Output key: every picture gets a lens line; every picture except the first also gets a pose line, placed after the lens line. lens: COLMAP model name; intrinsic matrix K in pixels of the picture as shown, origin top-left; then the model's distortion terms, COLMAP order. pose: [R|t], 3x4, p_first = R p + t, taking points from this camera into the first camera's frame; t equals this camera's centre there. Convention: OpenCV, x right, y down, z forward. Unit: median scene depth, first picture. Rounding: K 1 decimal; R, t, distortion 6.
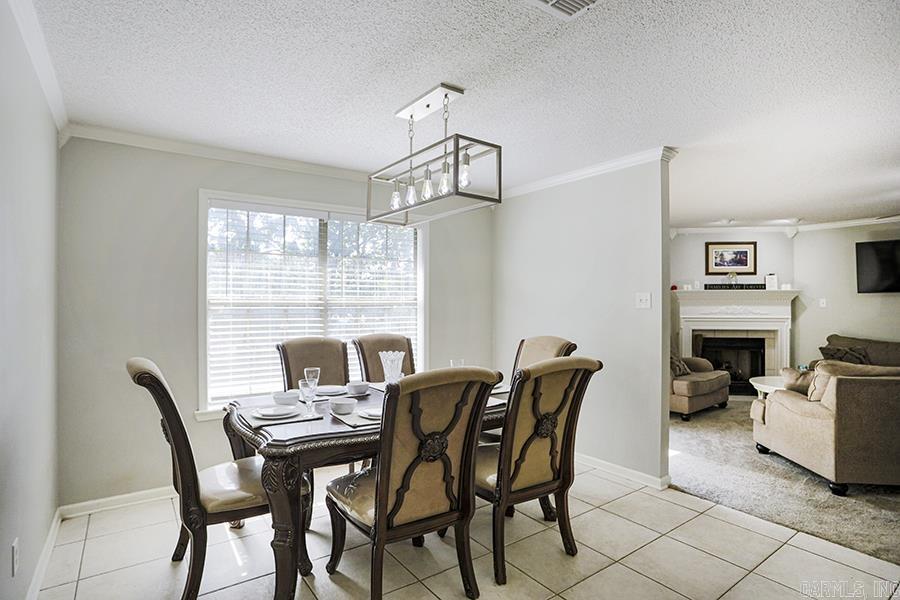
lens RADIAL K [[474.0, 0, 444.3], [0, 474.0, 301.8], [0, 0, 1]] dist [-0.088748, 0.039192]
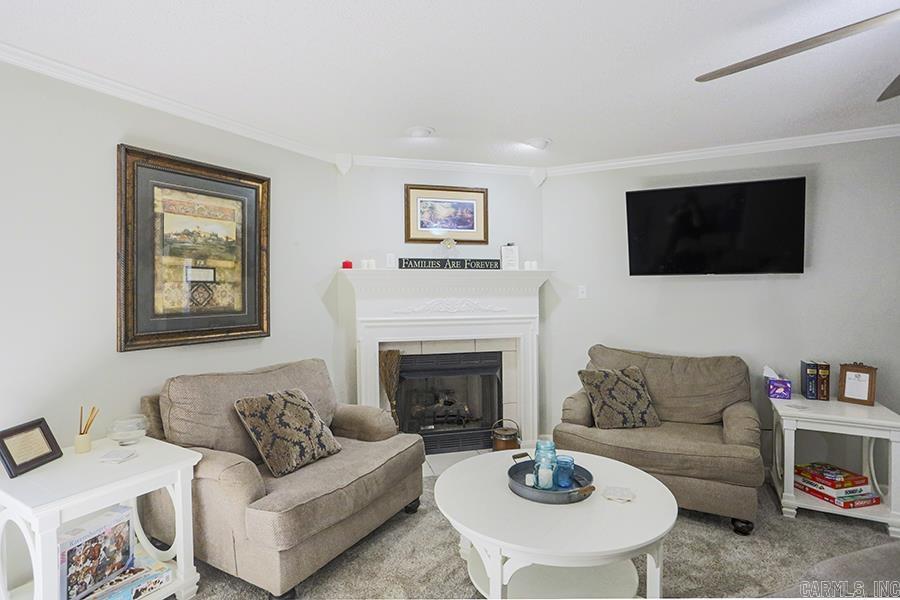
lens RADIAL K [[454.5, 0, 459.3], [0, 454.5, 289.1], [0, 0, 1]] dist [-0.085346, 0.031620]
pose [[0.905276, -0.005700, 0.424785, 0.399052], [0.006424, 0.999979, -0.000272, -0.001855], [-0.424774, 0.002975, 0.905294, 0.486651]]
